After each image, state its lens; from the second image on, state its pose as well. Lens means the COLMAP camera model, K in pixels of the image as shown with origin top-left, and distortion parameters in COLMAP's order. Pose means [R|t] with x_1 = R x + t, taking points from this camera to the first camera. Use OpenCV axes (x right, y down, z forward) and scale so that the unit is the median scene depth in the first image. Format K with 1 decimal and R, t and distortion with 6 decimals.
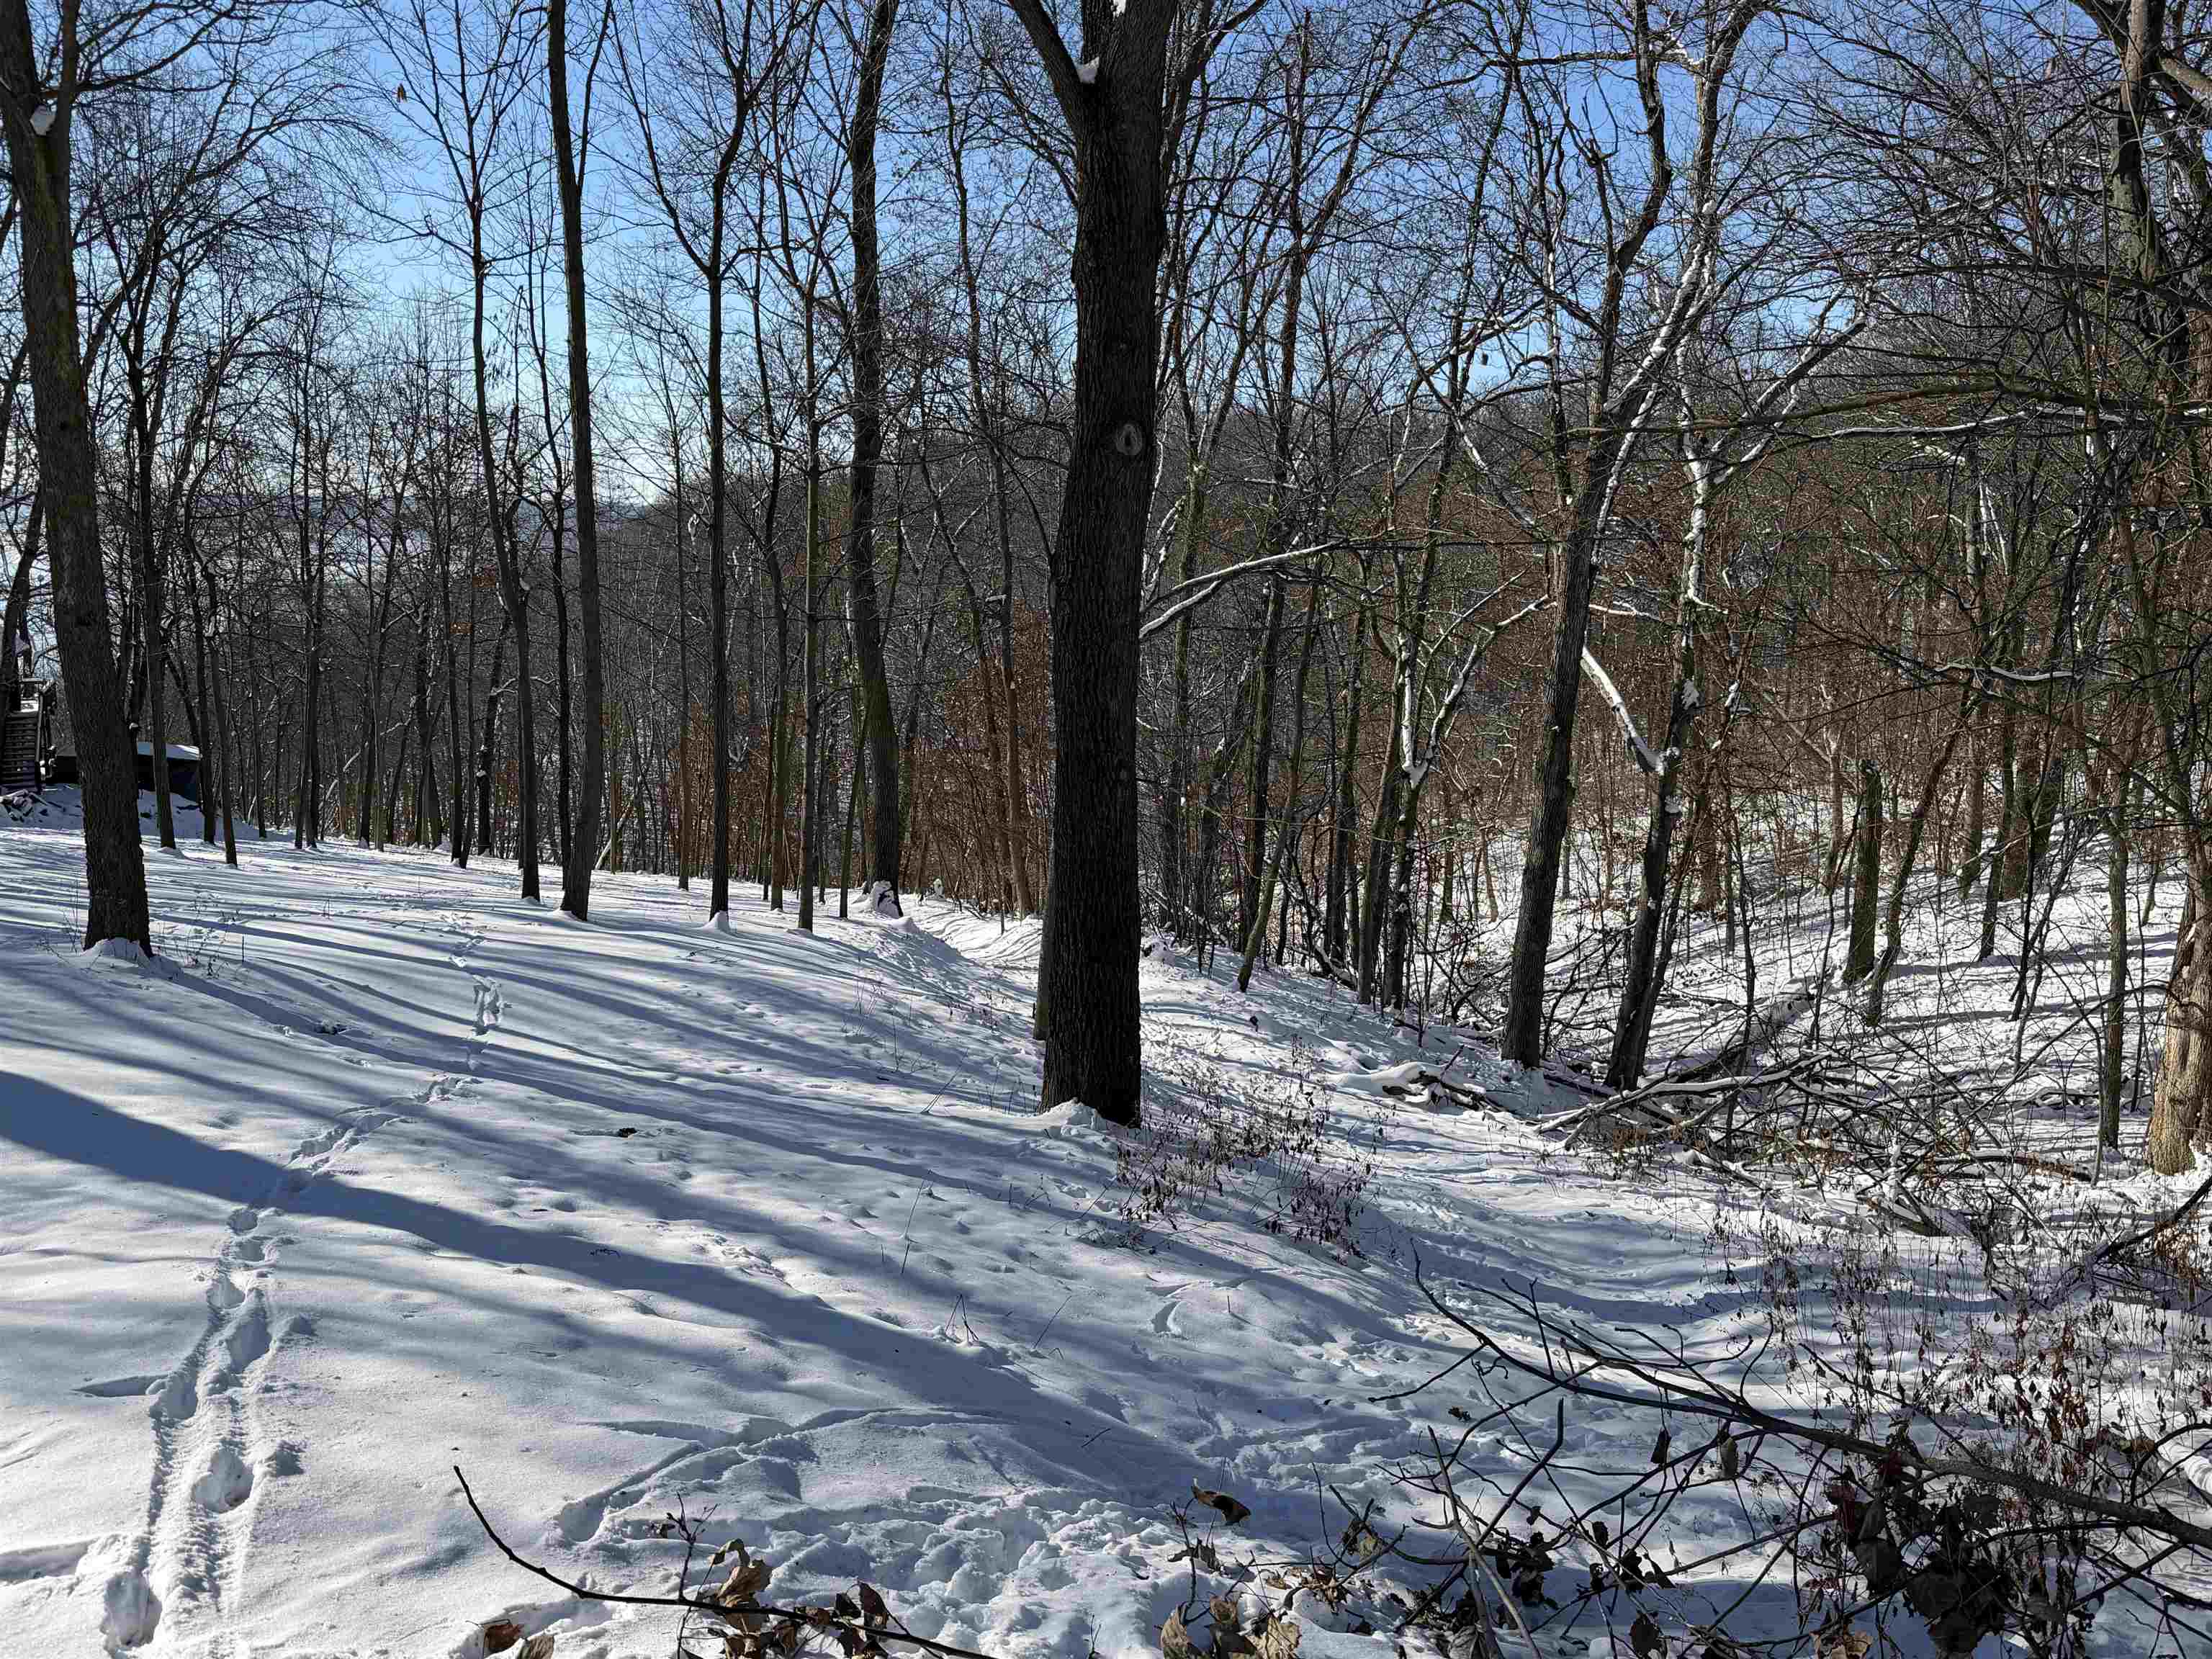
lens RADIAL K [[1793.6, 0, 1089.5], [0, 1793.6, 812.8], [0, 0, 1]] dist [0.162944, -0.234157]
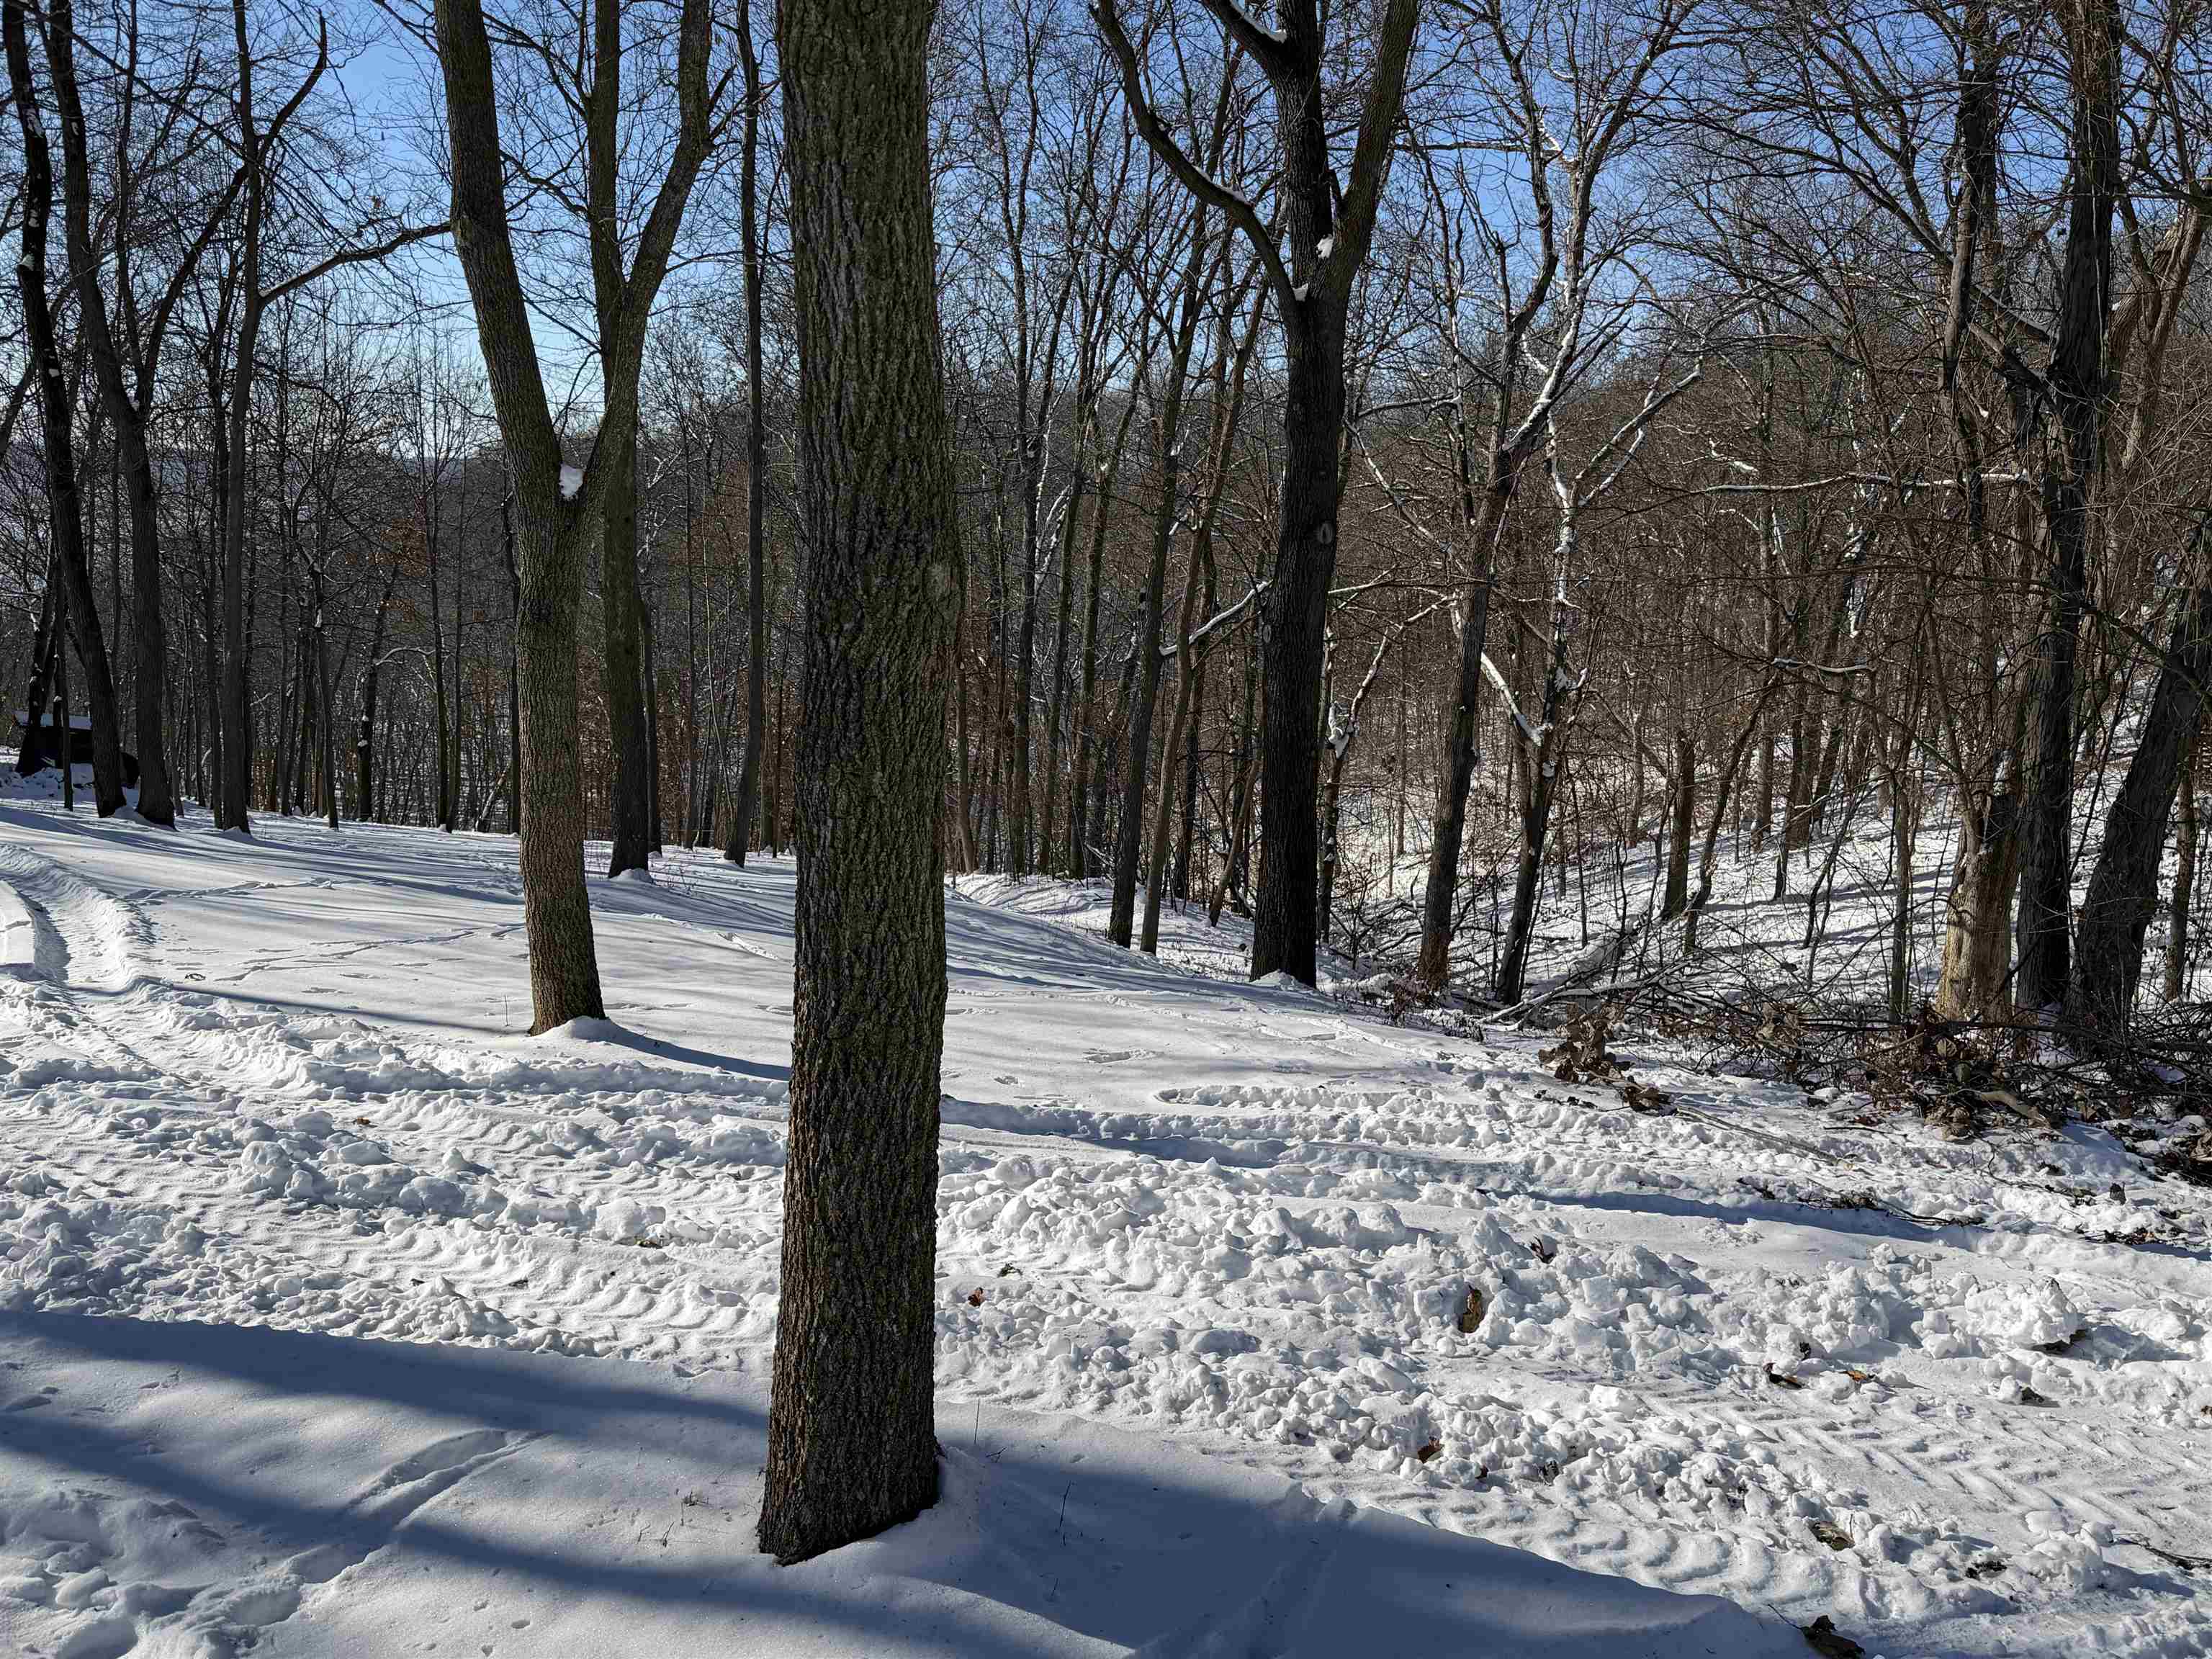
lens RADIAL K [[1793.6, 0, 1089.5], [0, 1793.6, 812.8], [0, 0, 1]] dist [0.162944, -0.234157]
pose [[0.993960, -0.006345, 0.109561, -0.112765], [0.004321, 0.999816, 0.018699, 0.000129], [-0.109660, -0.018112, 0.993804, -0.163276]]
